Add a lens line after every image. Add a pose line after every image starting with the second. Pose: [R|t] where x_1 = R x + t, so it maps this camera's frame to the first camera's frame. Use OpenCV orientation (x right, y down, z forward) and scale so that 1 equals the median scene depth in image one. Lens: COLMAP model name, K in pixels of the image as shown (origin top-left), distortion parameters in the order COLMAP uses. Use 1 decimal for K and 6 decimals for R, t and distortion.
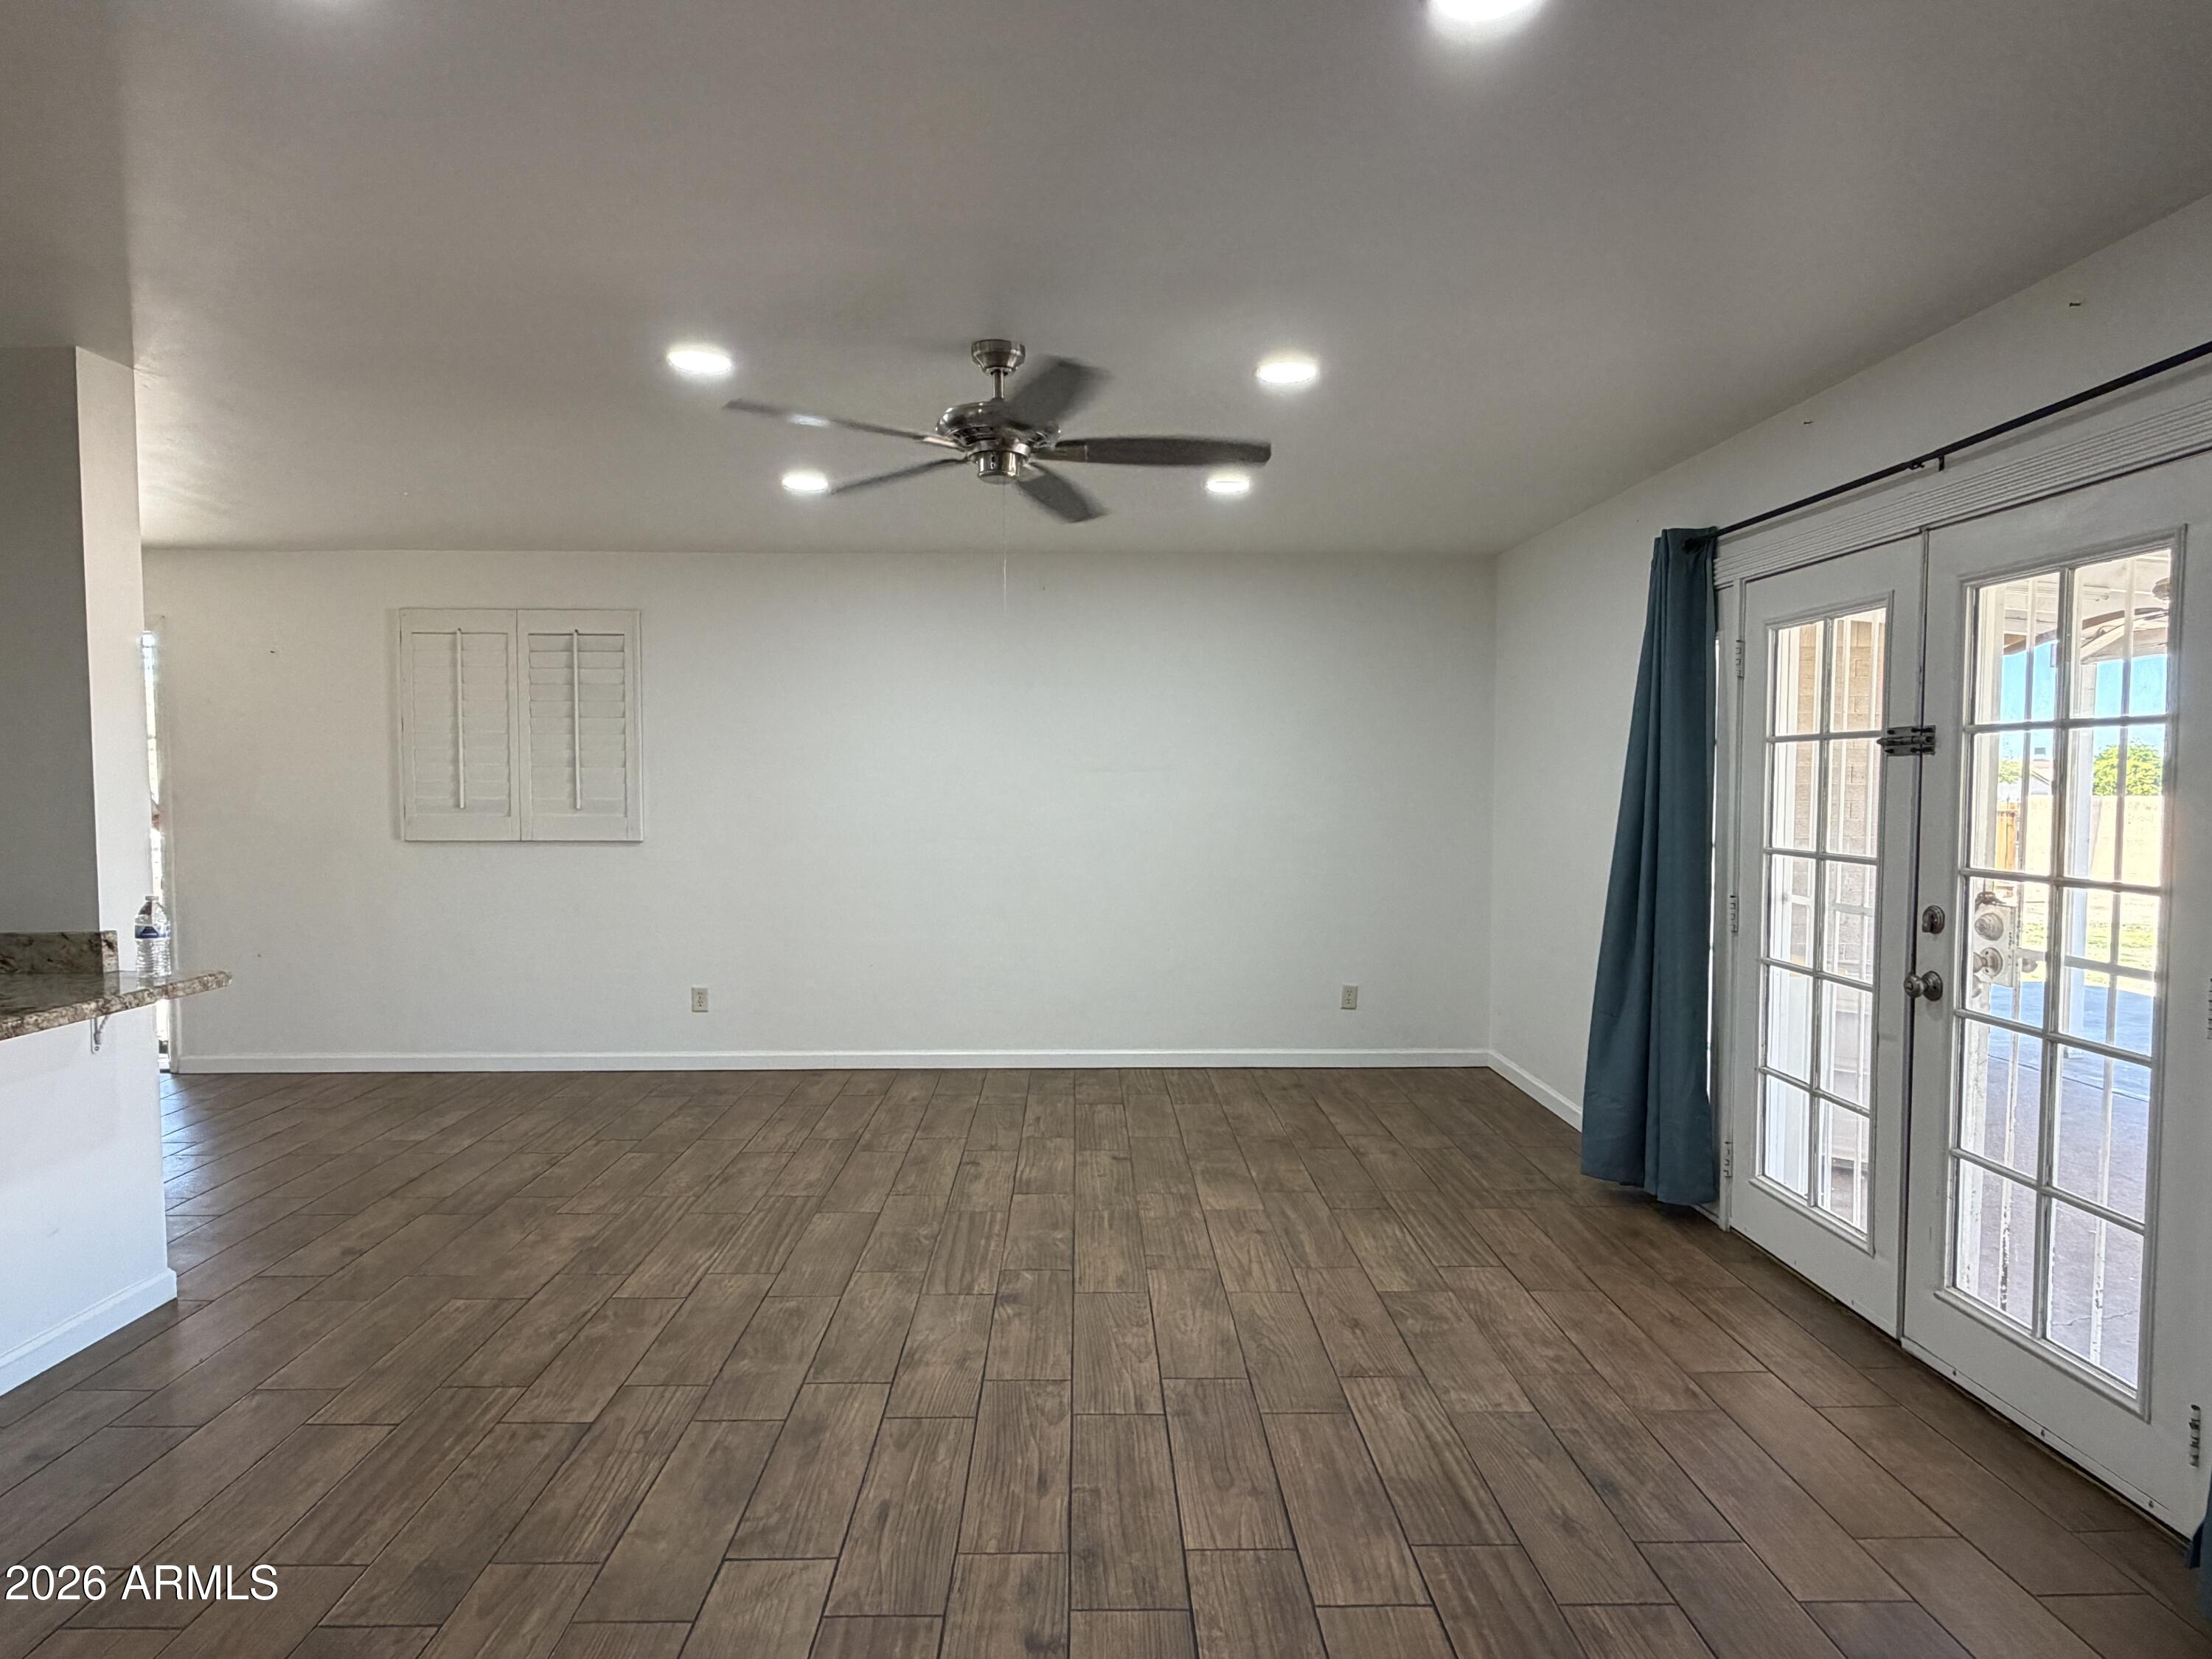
lens RADIAL K [[1157.1, 0, 1113.3], [0, 1157.1, 828.3], [0, 0, 1]] dist [-0.002603, 0.000041]
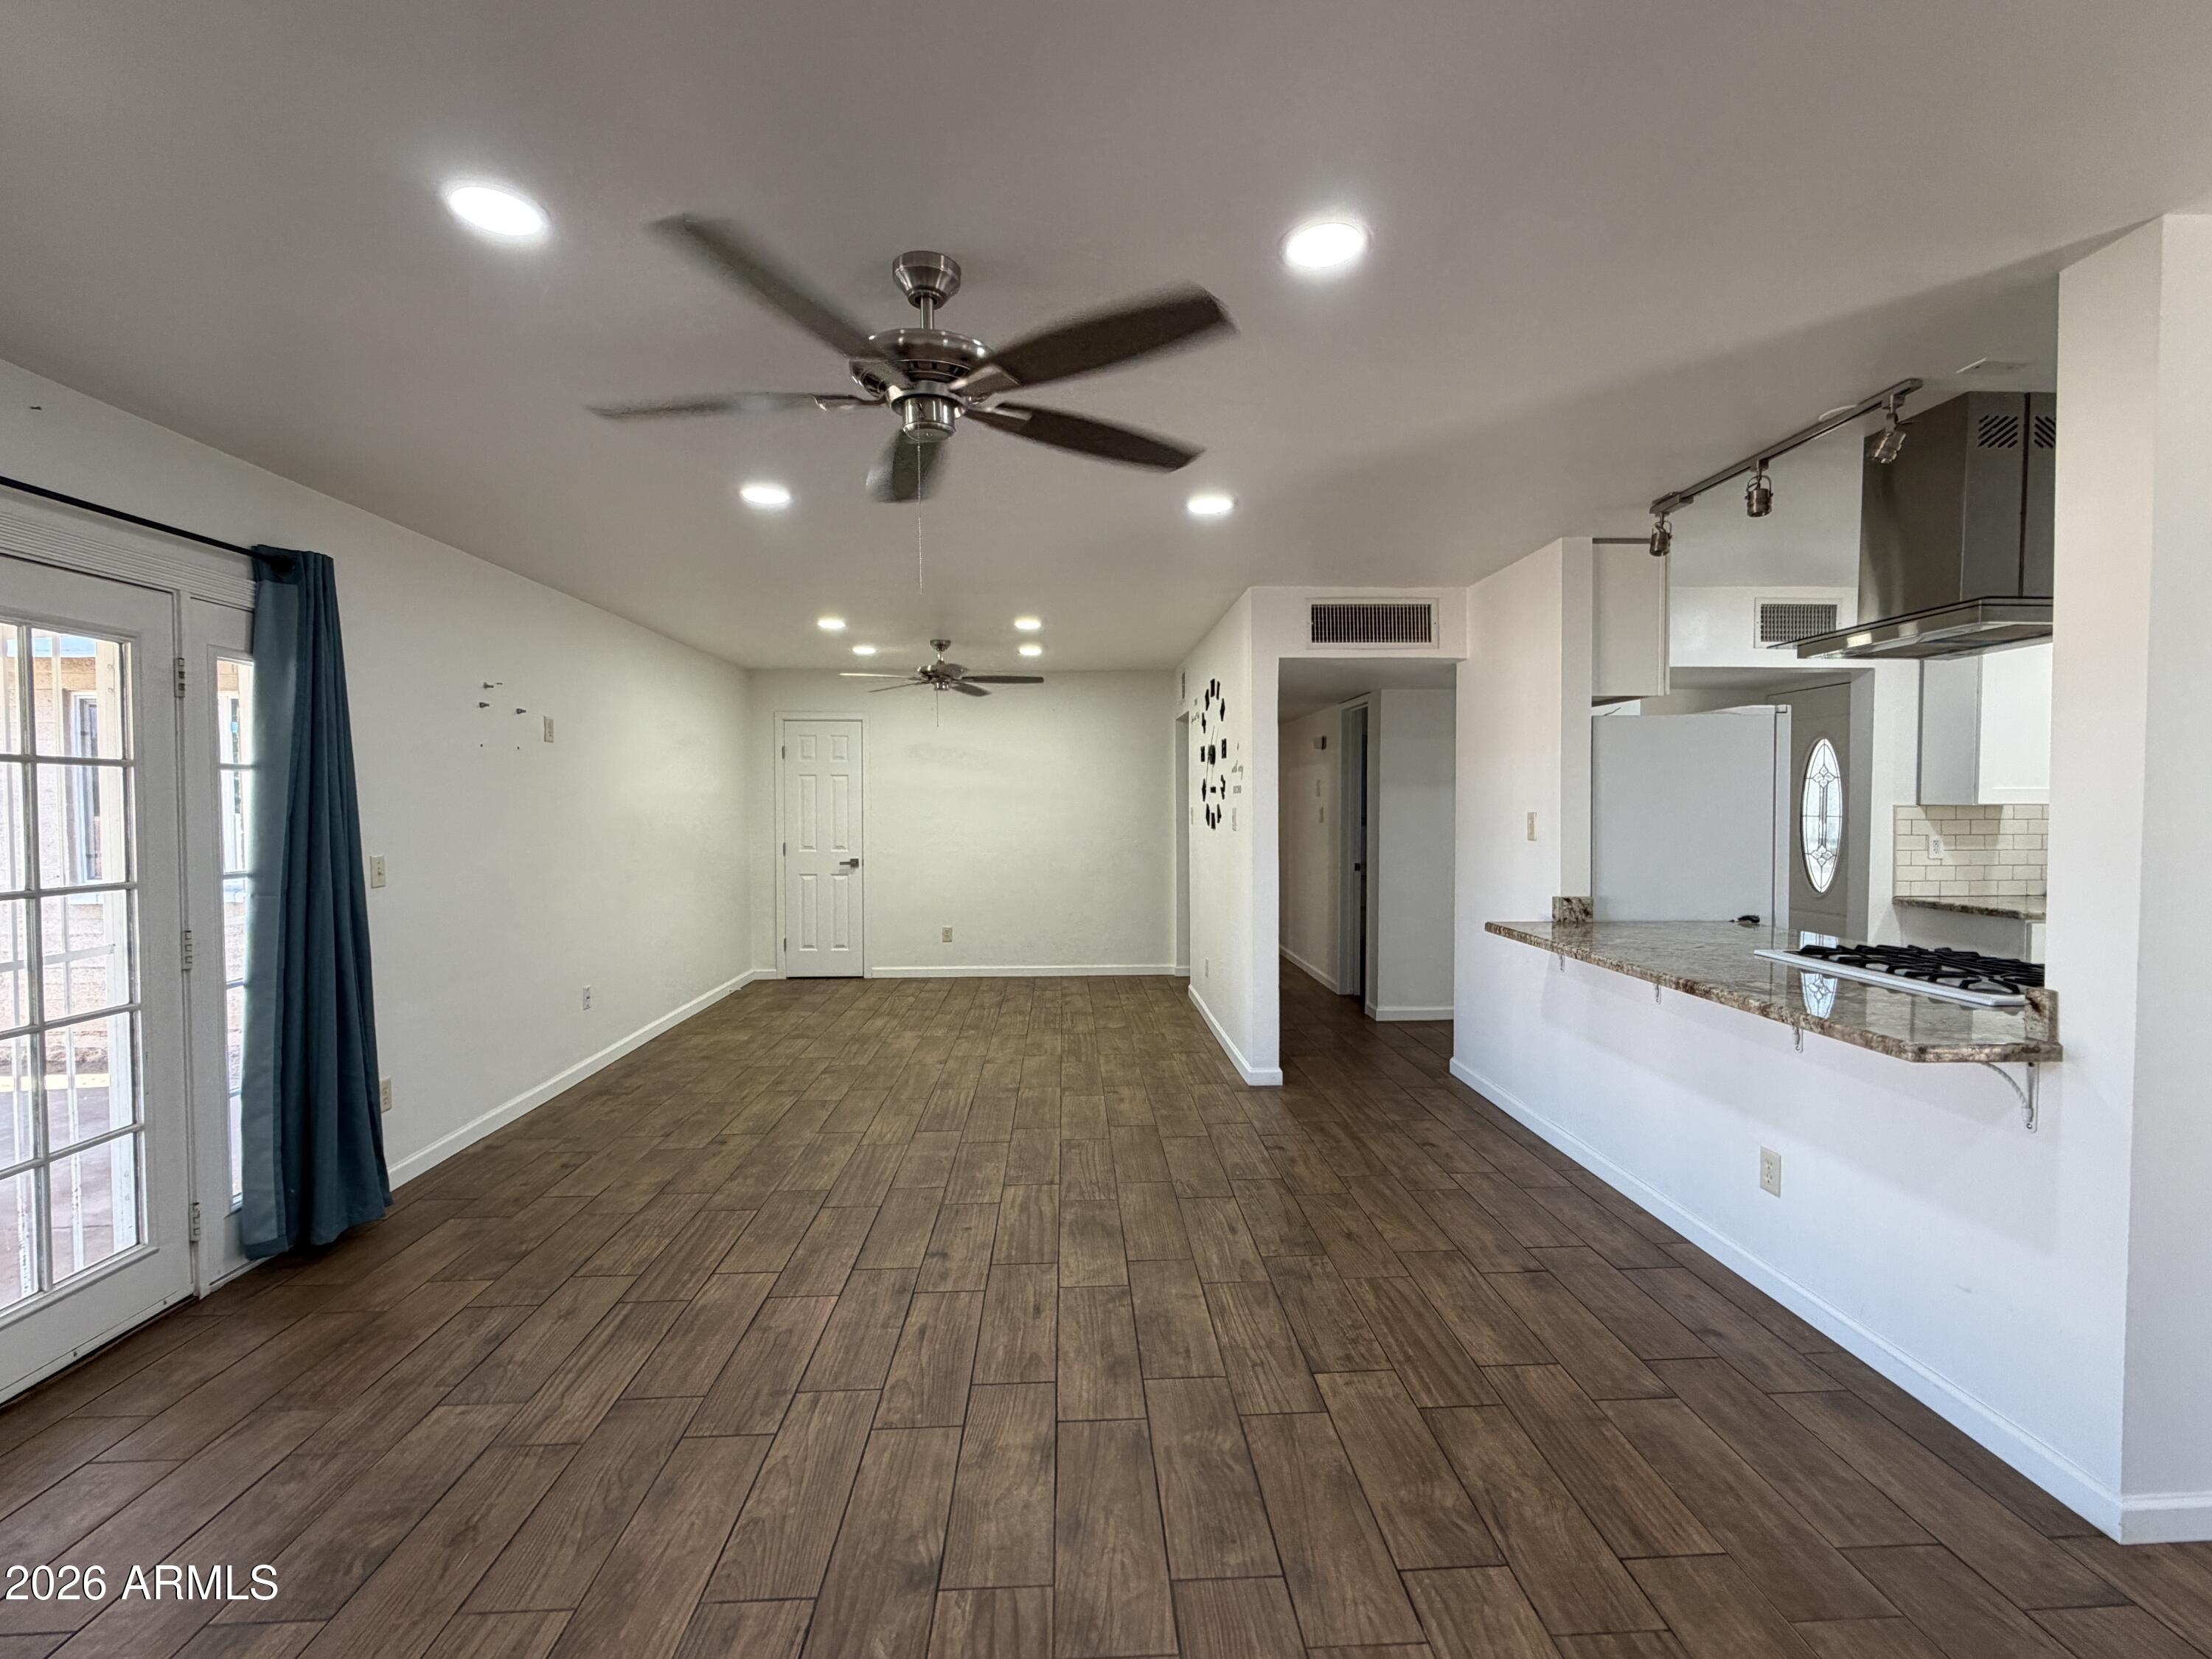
lens RADIAL K [[978.2, 0, 1103.6], [0, 978.2, 821.5], [0, 0, 1]] dist [-0.001804, -0.000100]
pose [[-0.999972, 0.002891, -0.006971, -0.228258], [0.002444, 0.997988, 0.063351, -0.078503], [0.007140, 0.063332, -0.997967, 1.810682]]
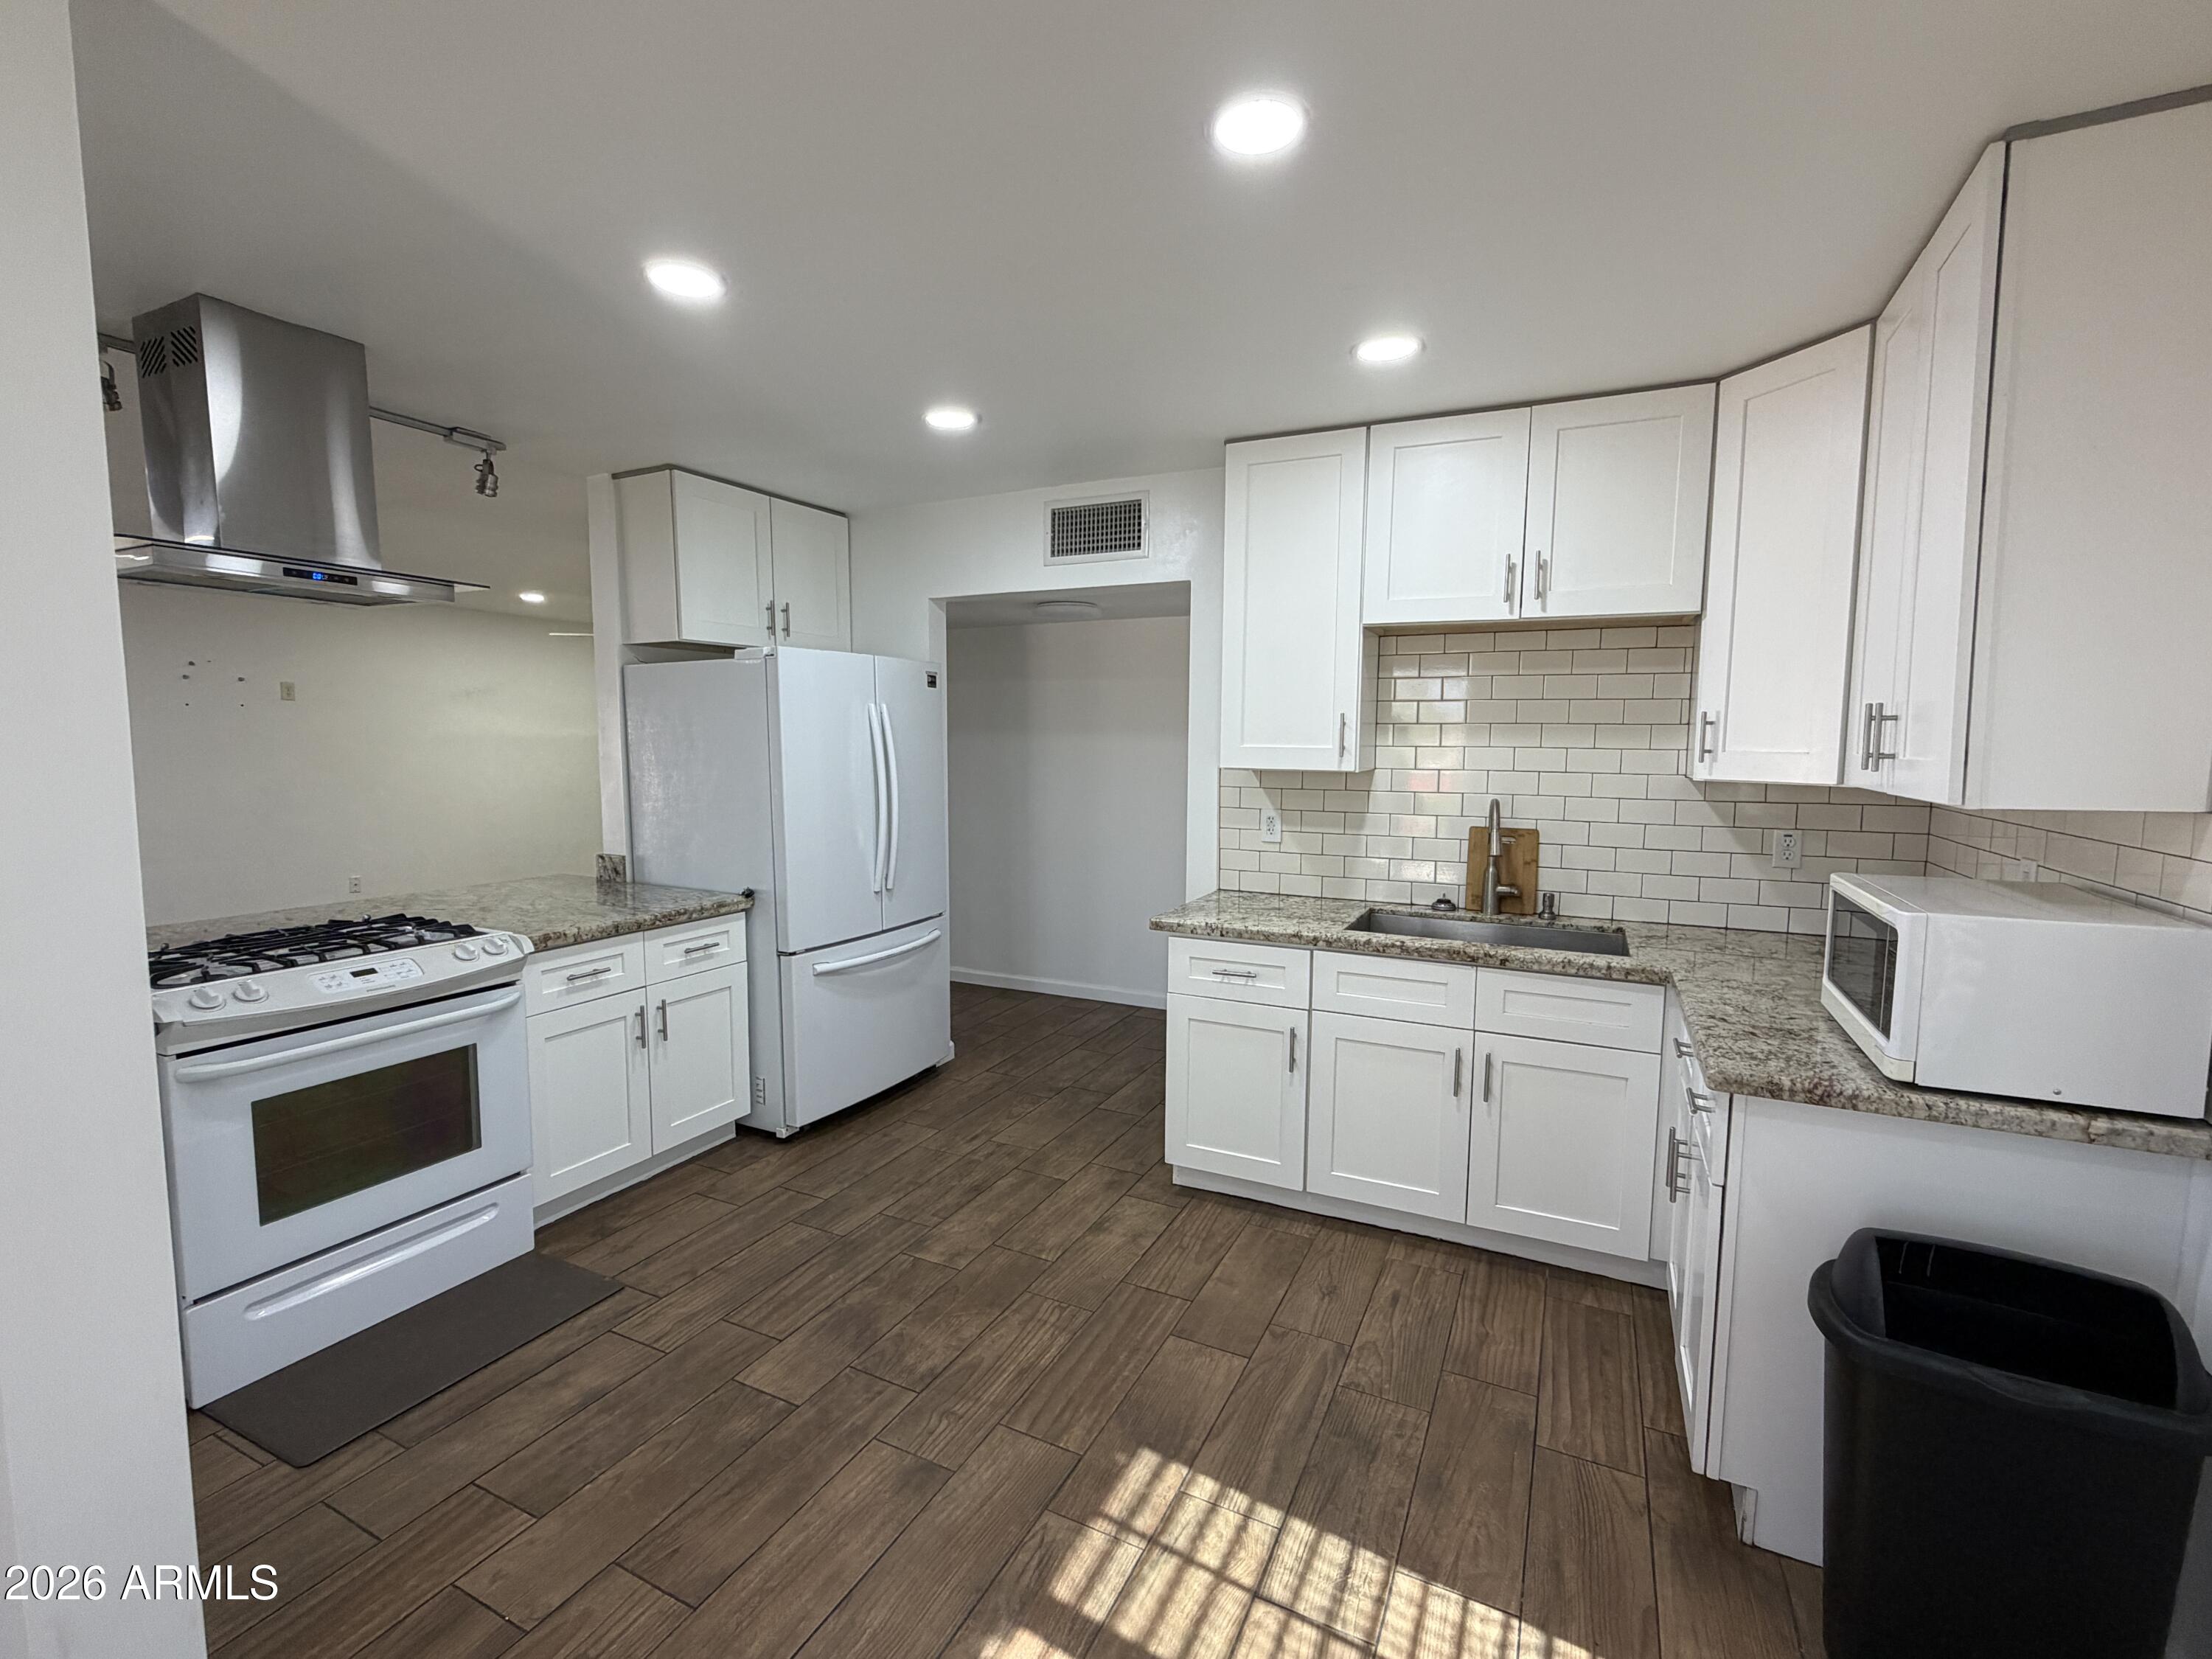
lens RADIAL K [[978.2, 0, 1107.1], [0, 978.2, 833.4], [0, 0, 1]] dist [-0.001804, -0.000100]
pose [[-0.882849, -0.051816, 0.466790, -0.297800], [0.014768, 0.990341, 0.137863, -0.078826], [-0.469425, 0.128606, -0.873556, 1.791723]]
